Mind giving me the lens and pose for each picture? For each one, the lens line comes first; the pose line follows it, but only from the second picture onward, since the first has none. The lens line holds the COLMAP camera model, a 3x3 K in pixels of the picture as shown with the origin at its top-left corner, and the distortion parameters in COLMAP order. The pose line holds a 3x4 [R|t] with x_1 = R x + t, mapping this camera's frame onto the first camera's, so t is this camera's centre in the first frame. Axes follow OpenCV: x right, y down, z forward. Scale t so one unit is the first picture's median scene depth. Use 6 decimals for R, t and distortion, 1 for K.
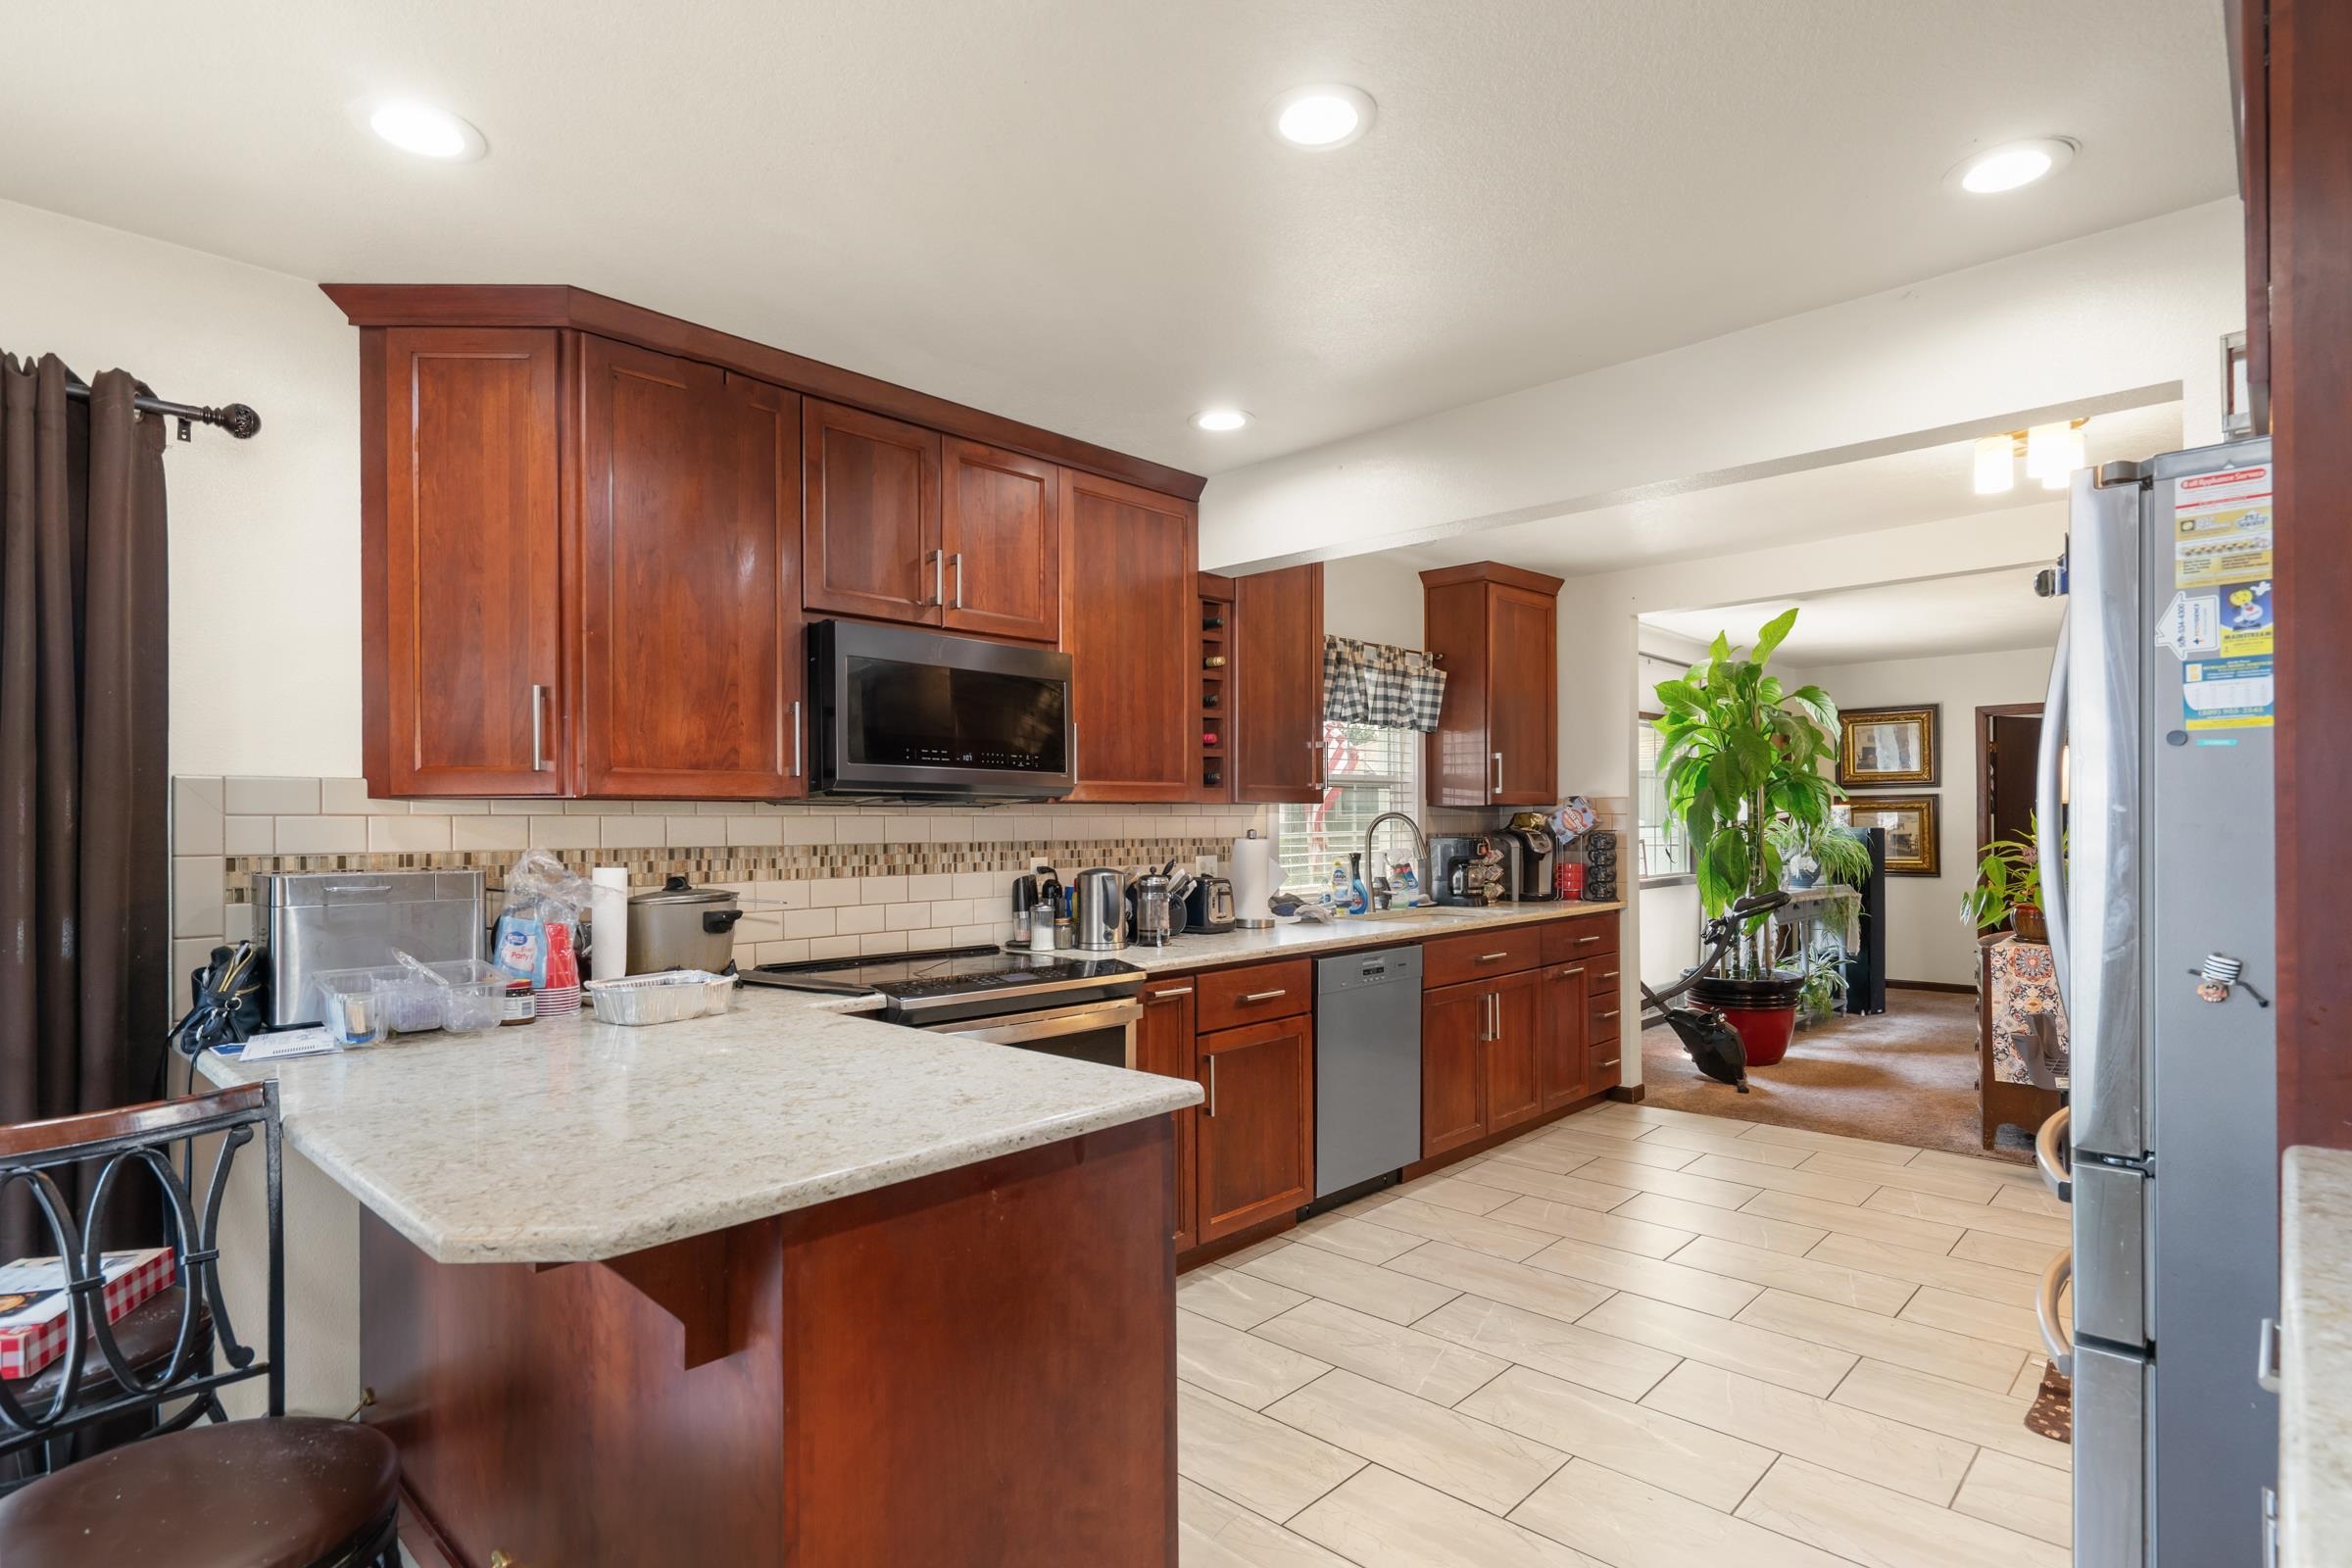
lens RADIAL K [[1197.5, 0, 1165.4], [0, 1197.5, 818.5], [0, 0, 1]] dist [0.006228, -0.000184]
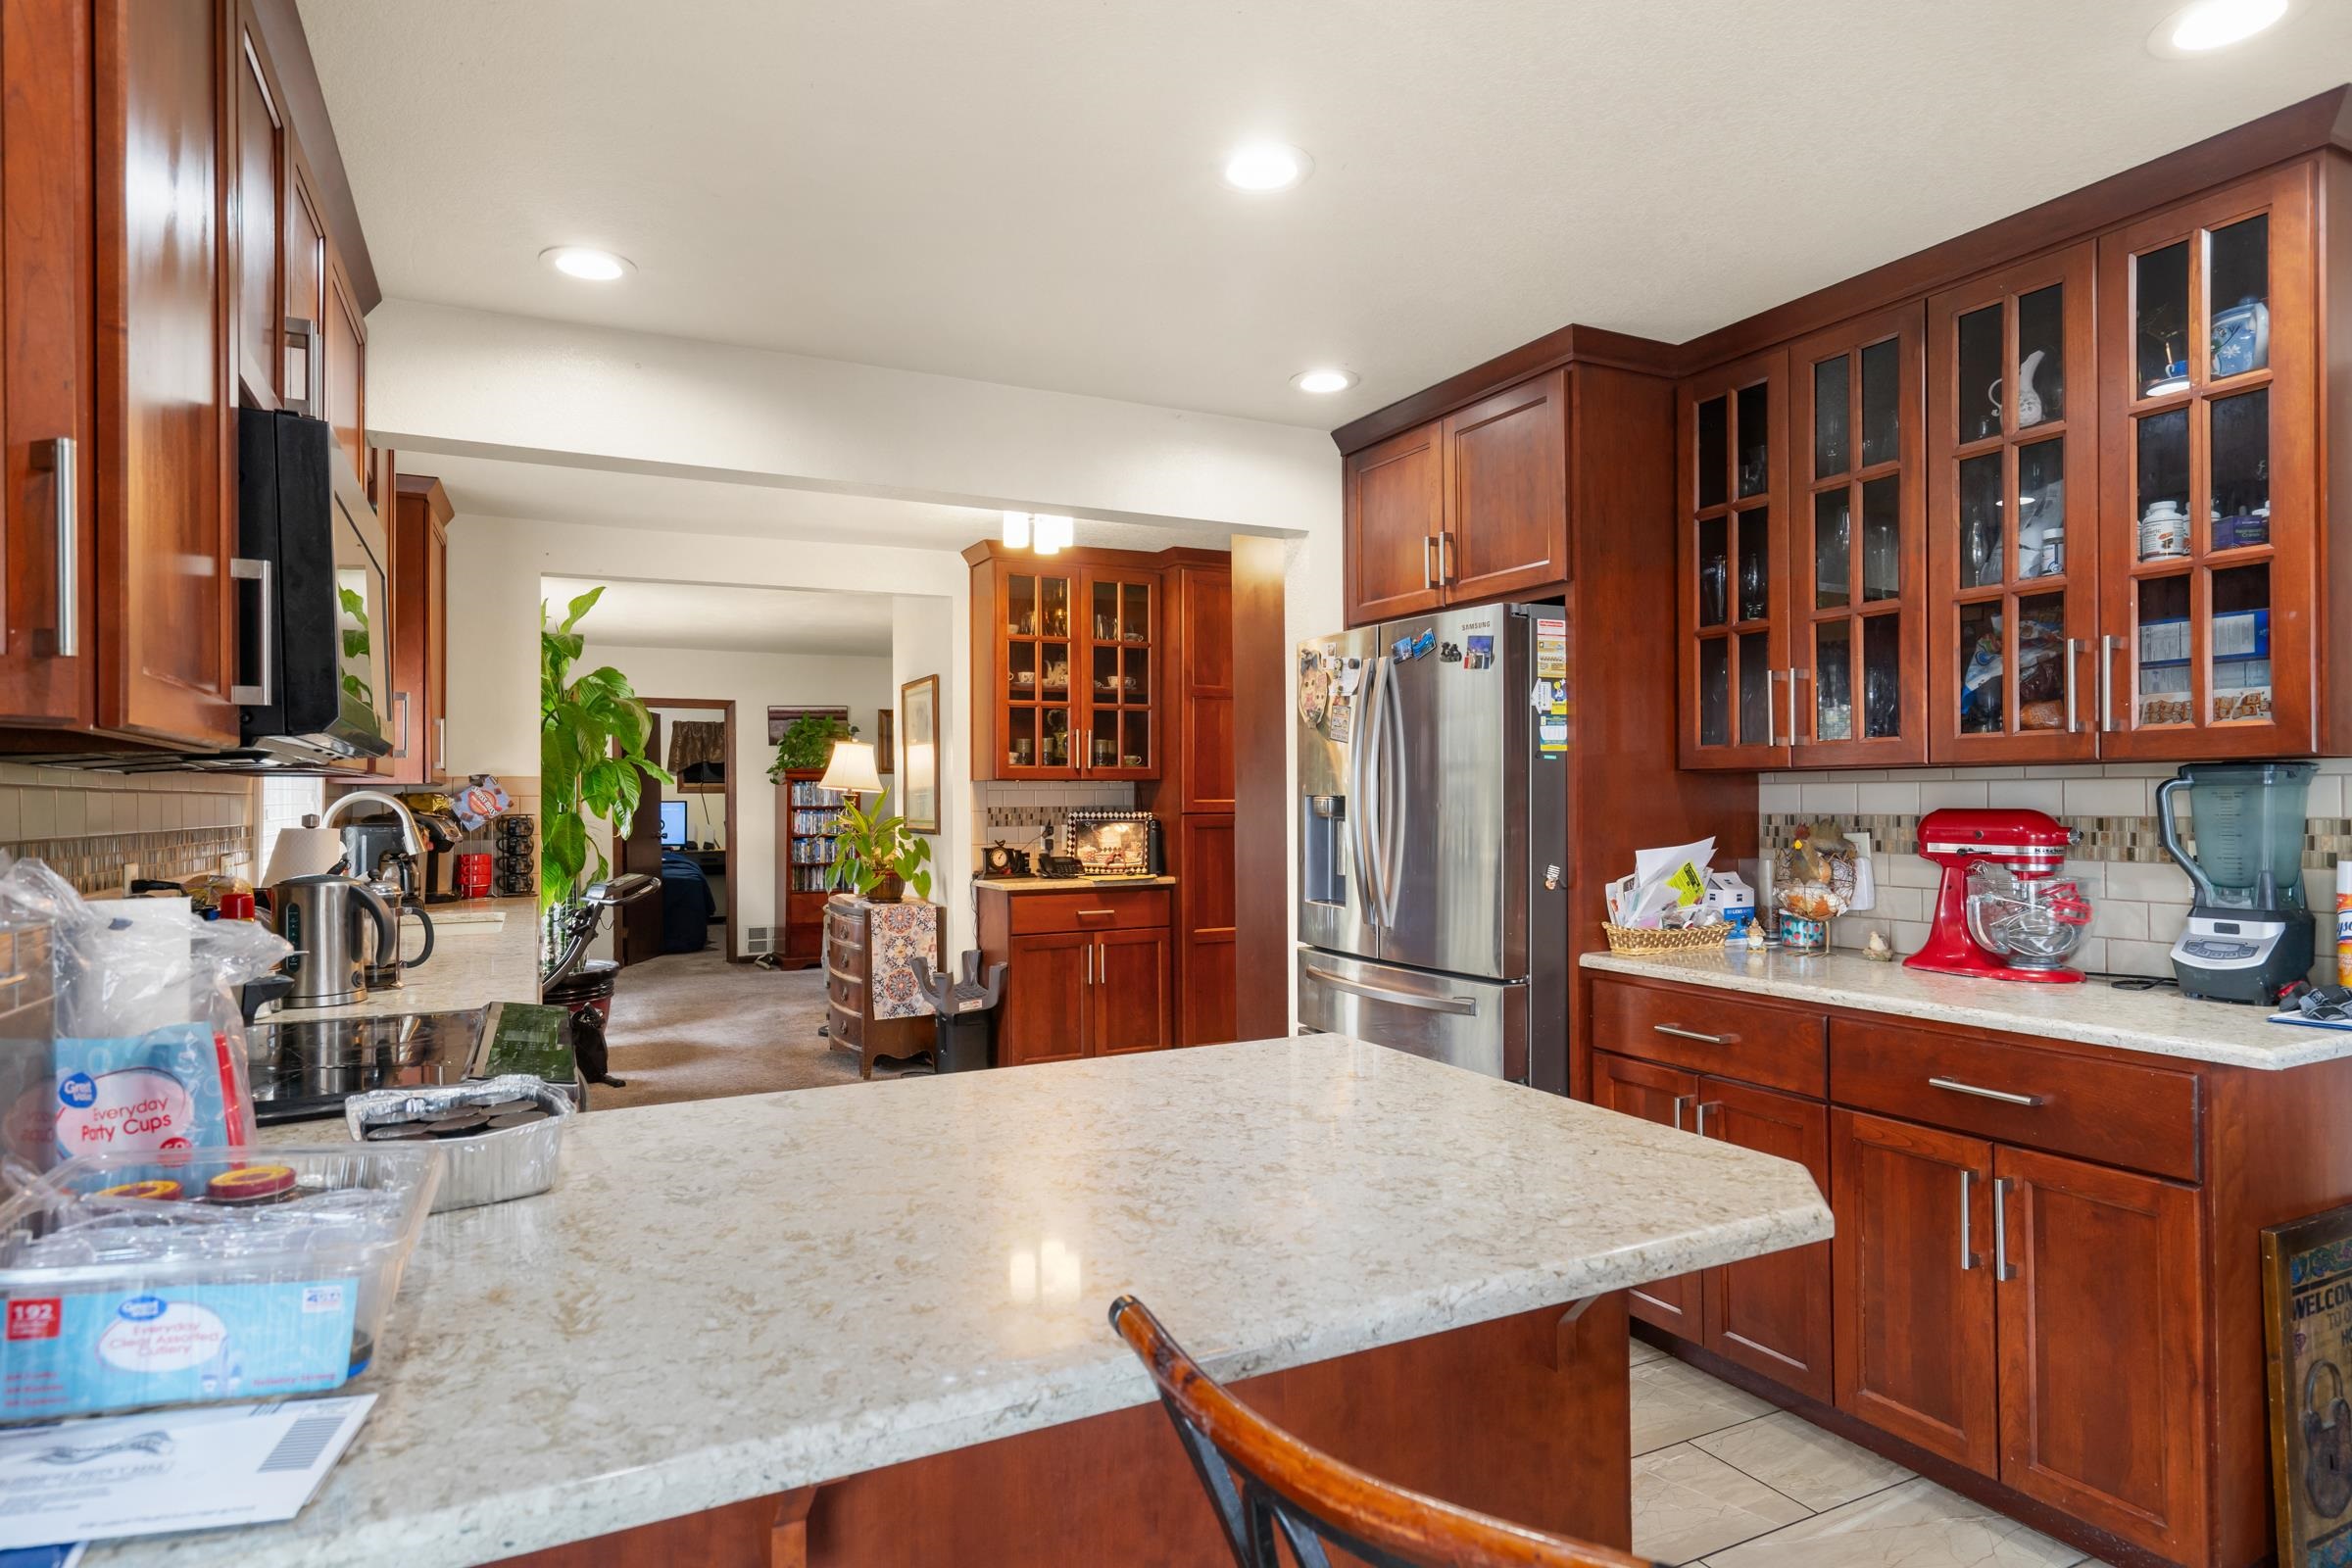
lens RADIAL K [[1301.7, 0, 1176.0], [0, 1301.7, 784.0], [0, 0, 1]] dist [0.003798, 0.000344]
pose [[0.340168, 0.014780, 0.940249, -0.492394], [0.001570, 0.999866, -0.016285, 0.005386], [-0.940363, 0.007016, 0.340099, 0.314418]]
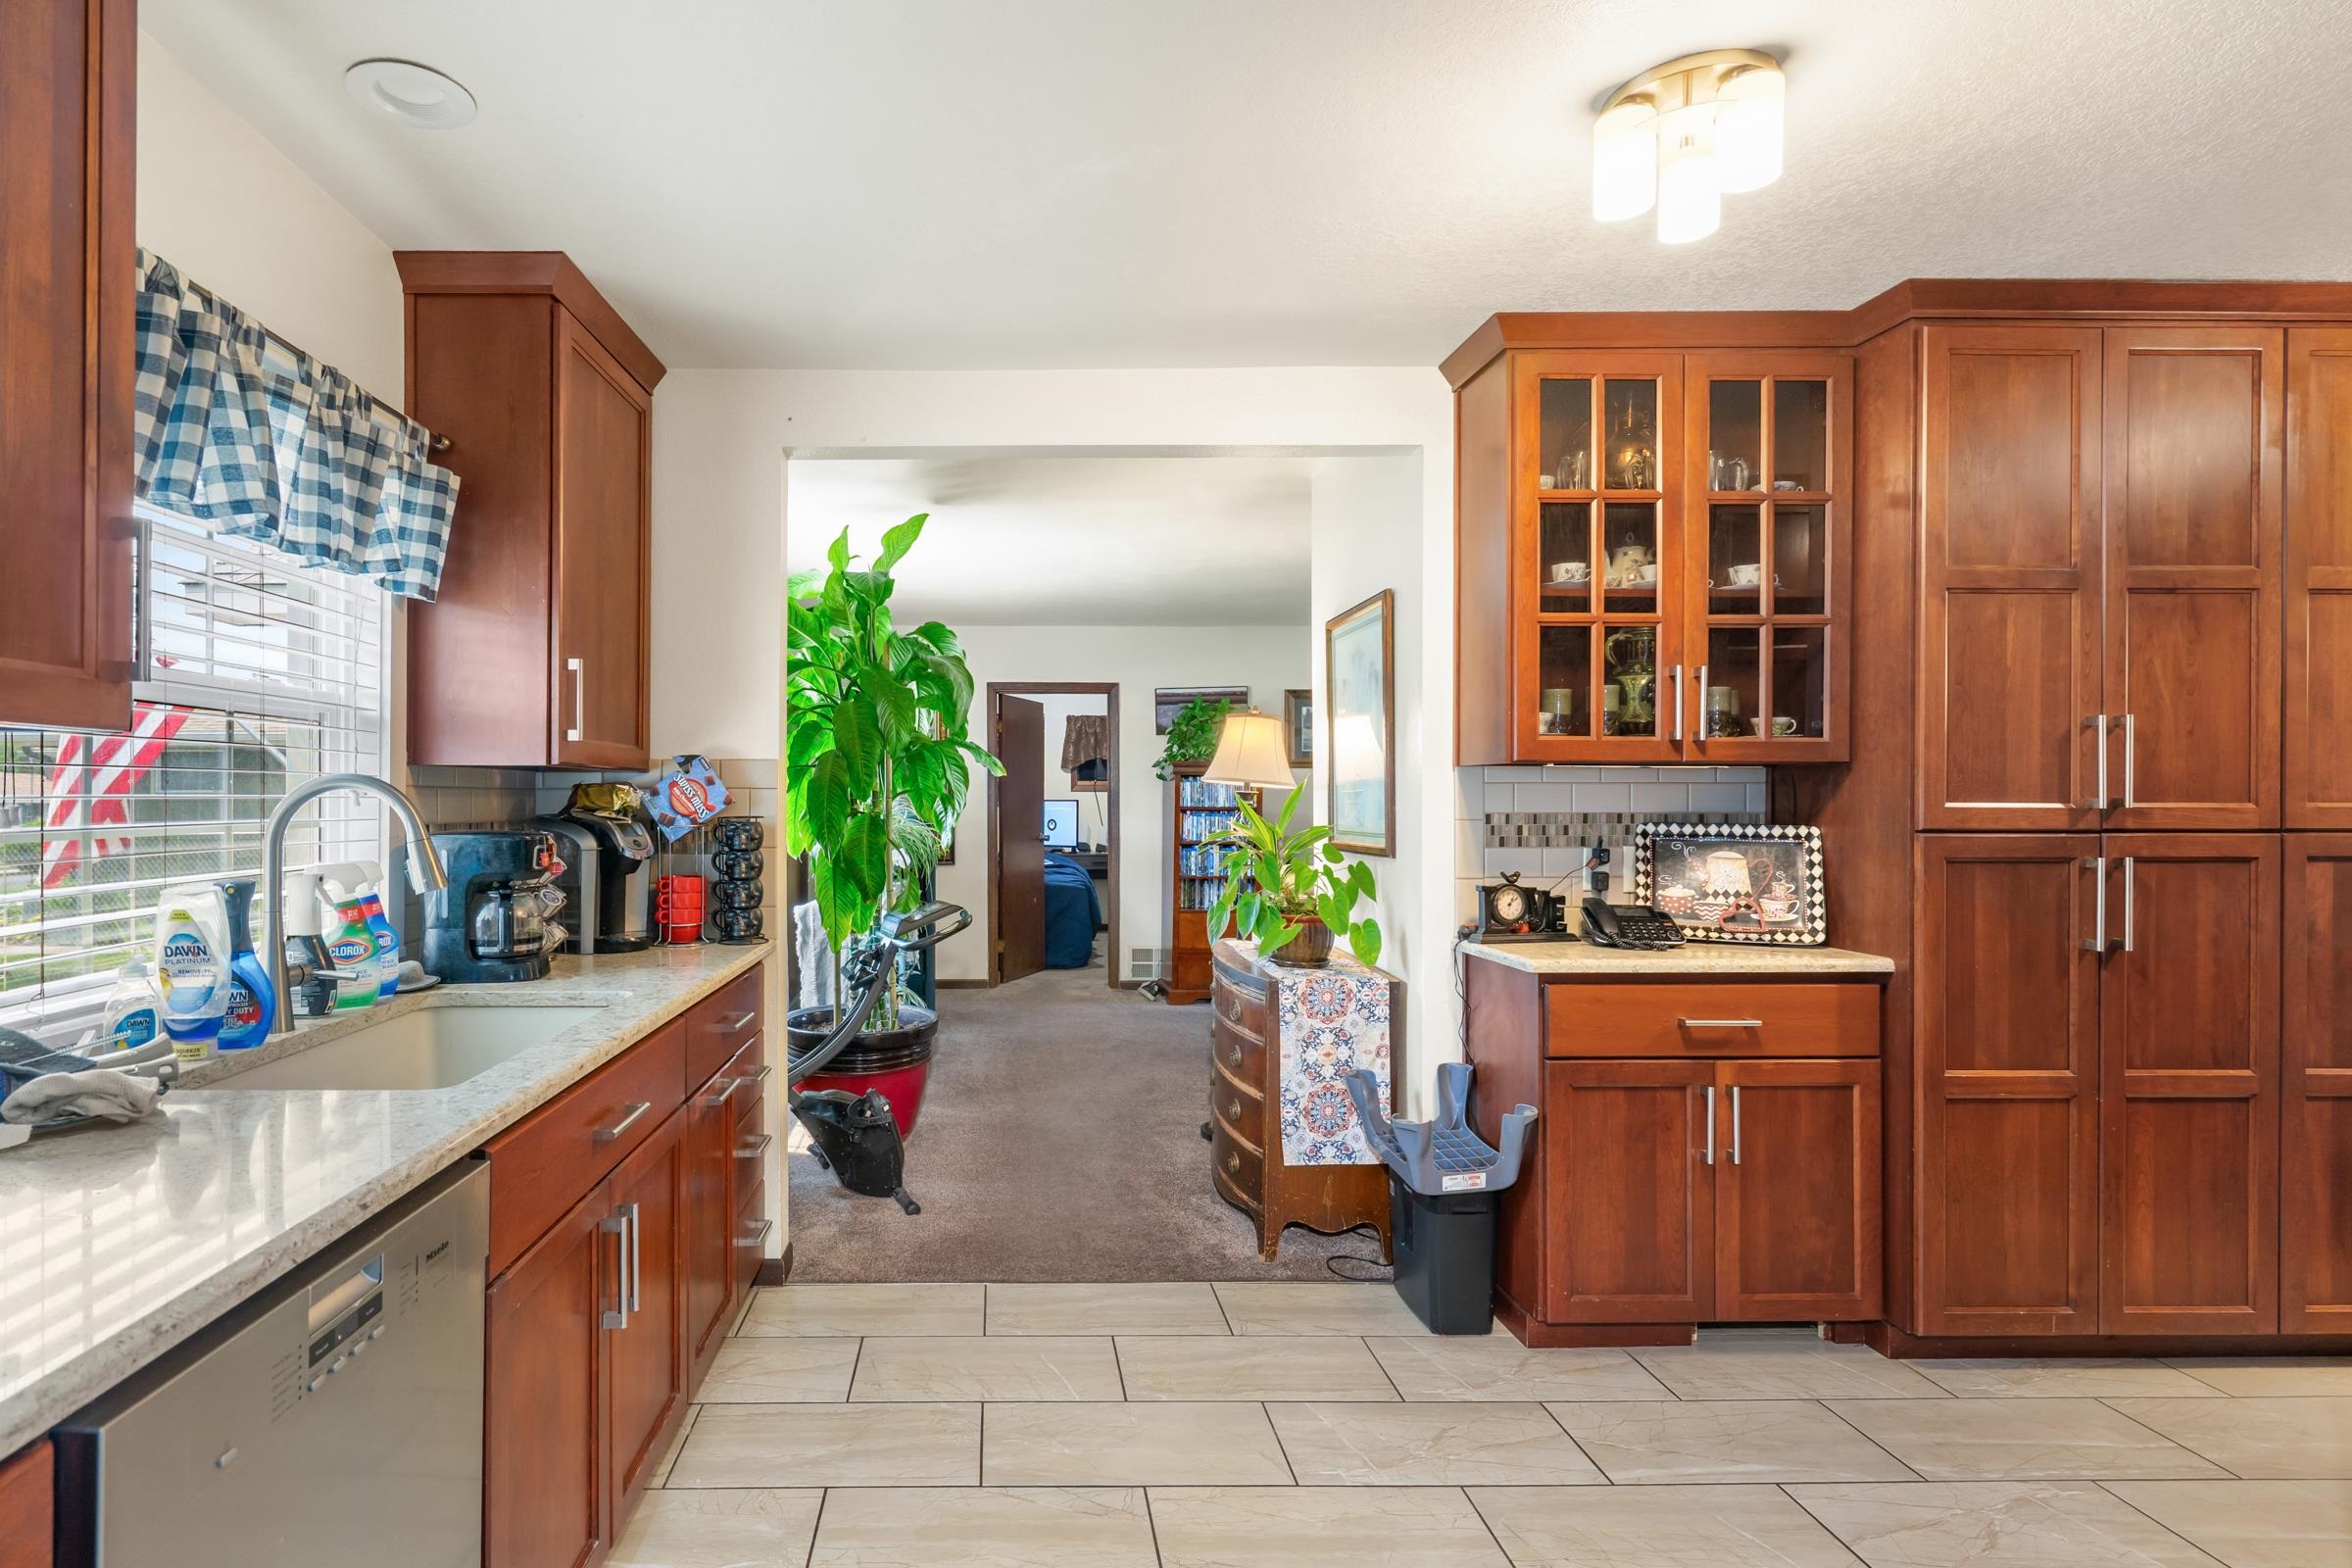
lens RADIAL K [[1175.9, 0, 1009.6], [0, 1175.9, 804.0], [0, 0, 1]] dist [-0.001651, 0.000664]
pose [[0.715188, 0.005621, 0.698909, 0.092262], [-0.007870, 0.999969, 0.000011, 0.003906], [-0.698888, -0.005508, 0.715210, 0.701193]]
